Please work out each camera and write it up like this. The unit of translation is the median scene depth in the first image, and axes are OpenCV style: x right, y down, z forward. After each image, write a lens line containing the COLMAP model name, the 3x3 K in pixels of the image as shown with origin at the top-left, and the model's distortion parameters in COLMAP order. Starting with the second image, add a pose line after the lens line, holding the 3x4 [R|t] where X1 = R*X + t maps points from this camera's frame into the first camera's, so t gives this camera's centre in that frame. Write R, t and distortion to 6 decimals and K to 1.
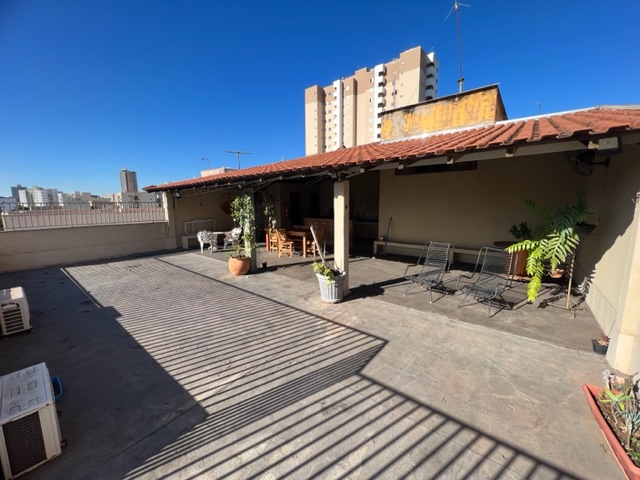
lens RADIAL K [[258.3, 0, 318.5], [0, 258.3, 238.6], [0, 0, 1]] dist [-0.001048, 0.000693]
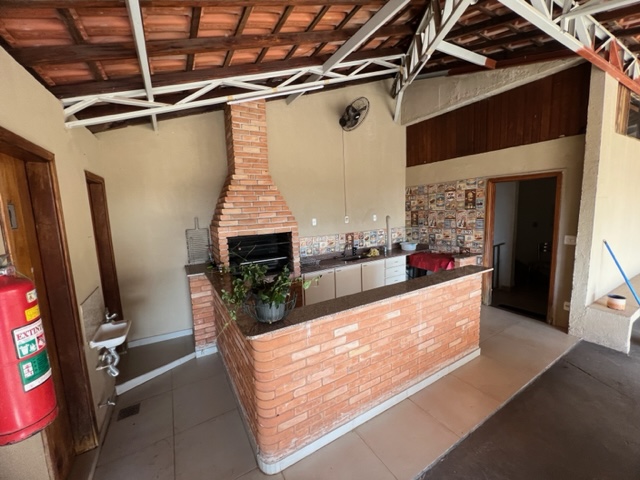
lens RADIAL K [[258.3, 0, 318.5], [0, 258.3, 238.6], [0, 0, 1]] dist [-0.001048, 0.000693]
pose [[0.359682, -0.119727, 0.925362, -0.211770], [0.167624, 0.983890, 0.062146, -0.174440], [-0.917895, 0.132760, 0.373957, 1.218503]]
